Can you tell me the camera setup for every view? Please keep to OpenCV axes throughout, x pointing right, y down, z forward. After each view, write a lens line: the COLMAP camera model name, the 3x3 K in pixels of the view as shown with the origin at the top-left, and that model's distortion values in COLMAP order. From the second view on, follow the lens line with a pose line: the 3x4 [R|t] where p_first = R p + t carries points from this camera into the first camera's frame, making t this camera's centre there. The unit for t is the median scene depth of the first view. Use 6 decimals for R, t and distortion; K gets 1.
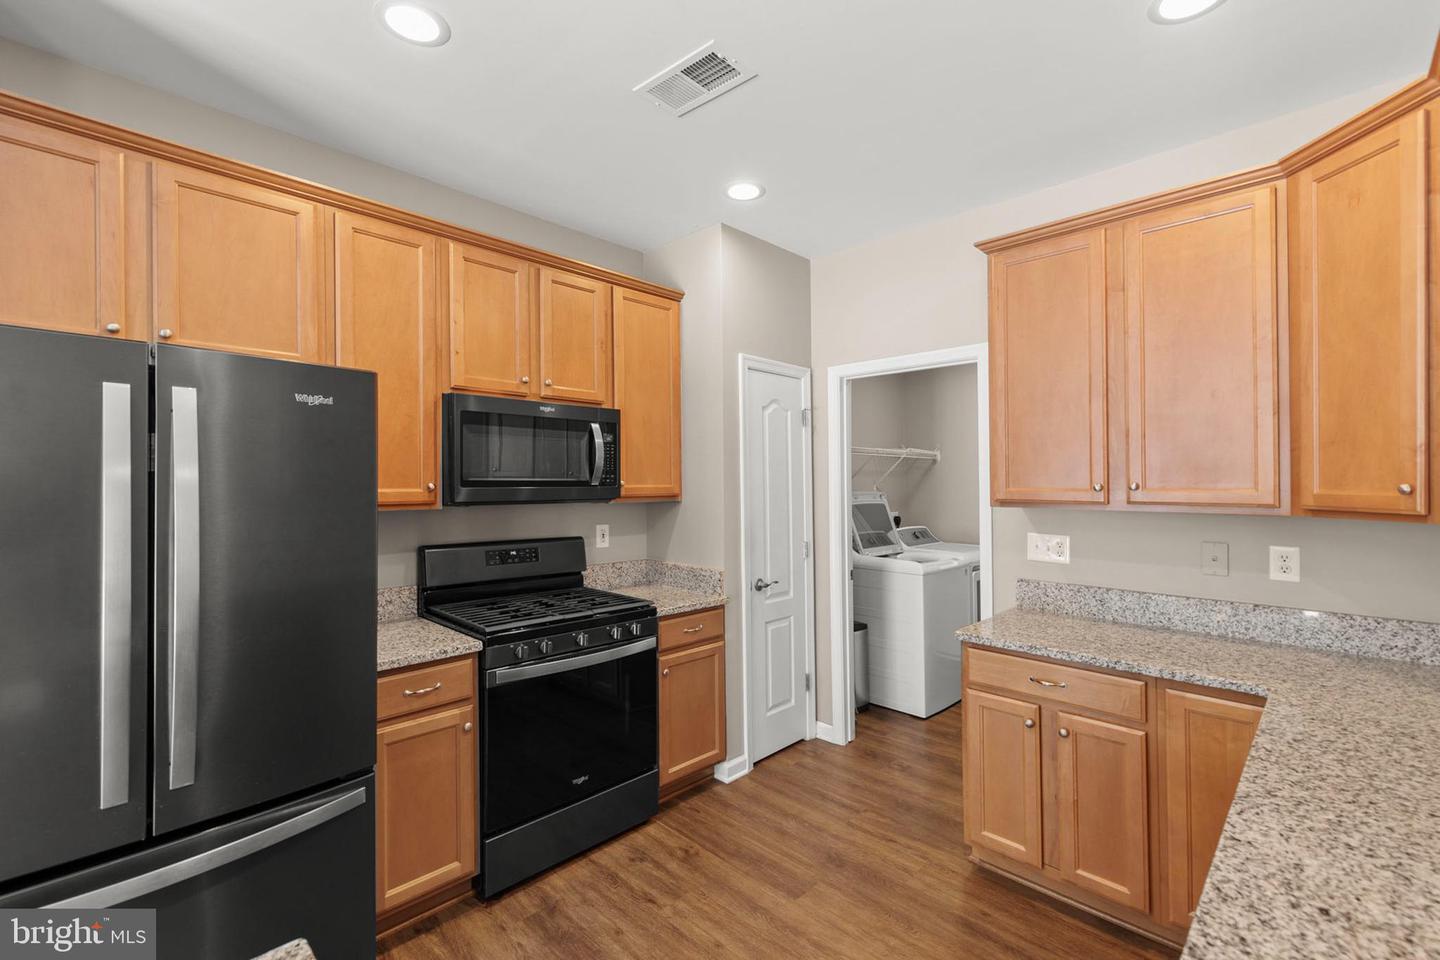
lens RADIAL K [[611.2, 0, 726.6], [0, 611.2, 484.9], [0, 0, 1]] dist [0.006286, -0.001353]
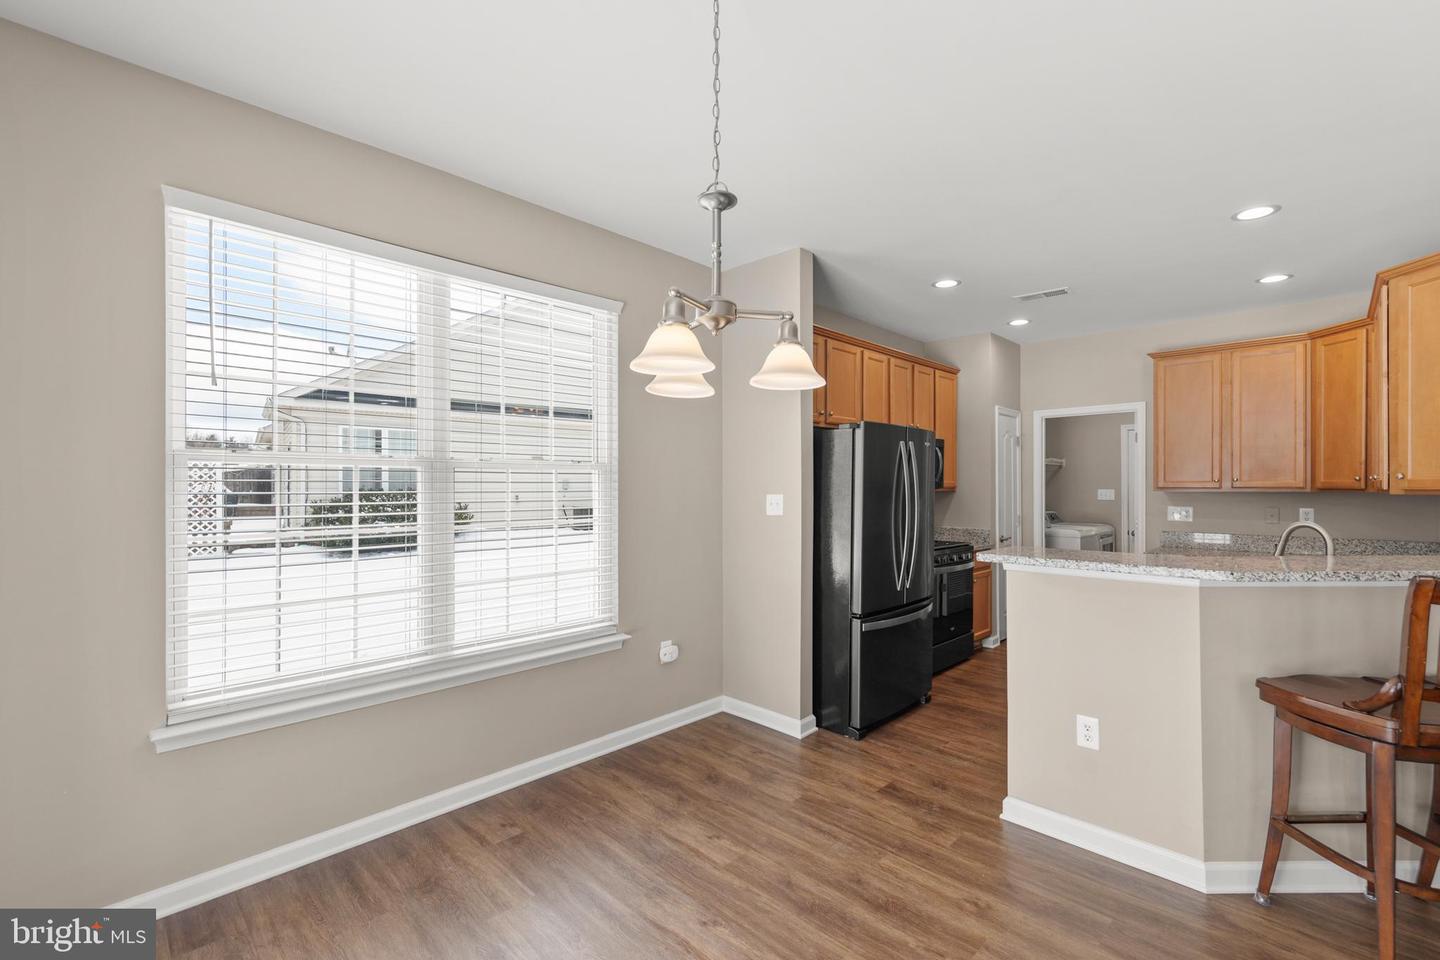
lens RADIAL K [[621.2, 0, 741.8], [0, 621.2, 498.2], [0, 0, 1]] dist [0.004381, -0.000032]
pose [[0.999888, -0.002919, 0.014700, -0.872392], [0.002706, 0.999891, 0.014506, 0.025824], [-0.014741, -0.014465, 0.999787, -0.911659]]
